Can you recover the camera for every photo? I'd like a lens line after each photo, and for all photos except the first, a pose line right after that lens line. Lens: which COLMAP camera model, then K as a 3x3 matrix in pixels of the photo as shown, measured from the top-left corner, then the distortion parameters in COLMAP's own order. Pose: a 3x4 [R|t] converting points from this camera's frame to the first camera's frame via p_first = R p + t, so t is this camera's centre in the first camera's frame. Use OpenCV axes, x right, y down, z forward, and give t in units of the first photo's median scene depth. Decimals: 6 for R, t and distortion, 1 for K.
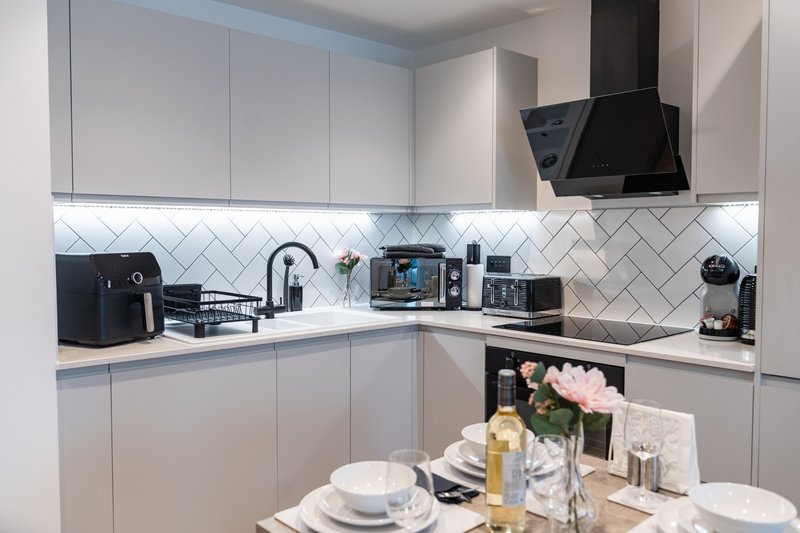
lens RADIAL K [[641.4, 0, 400.0], [0, 641.4, 266.5], [0, 0, 1]] dist [0.001672, 0.000978]
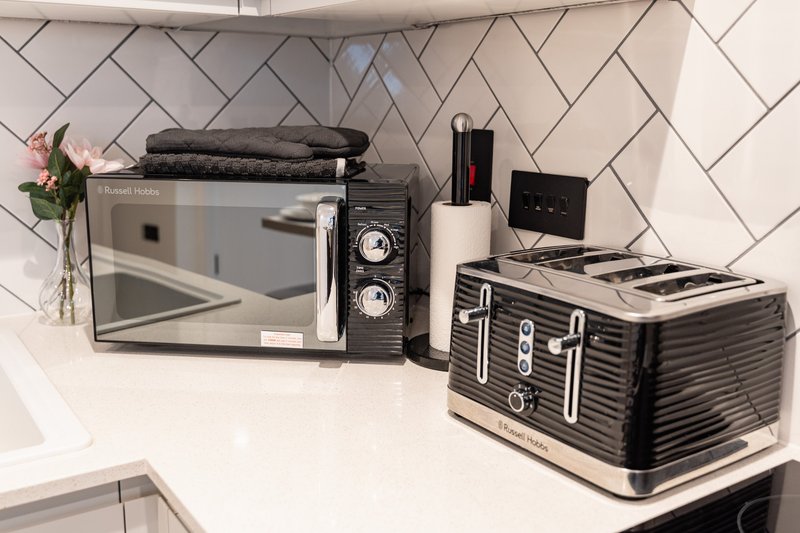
lens RADIAL K [[792.8, 0, 400.0], [0, 792.8, 266.5], [0, 0, 1]] dist [-0.006129, -0.005796]
pose [[0.990455, 0.042029, -0.131270, 0.138759], [-0.021093, 0.987376, 0.156986, -0.030444], [0.136210, -0.152719, 0.978838, 0.651477]]
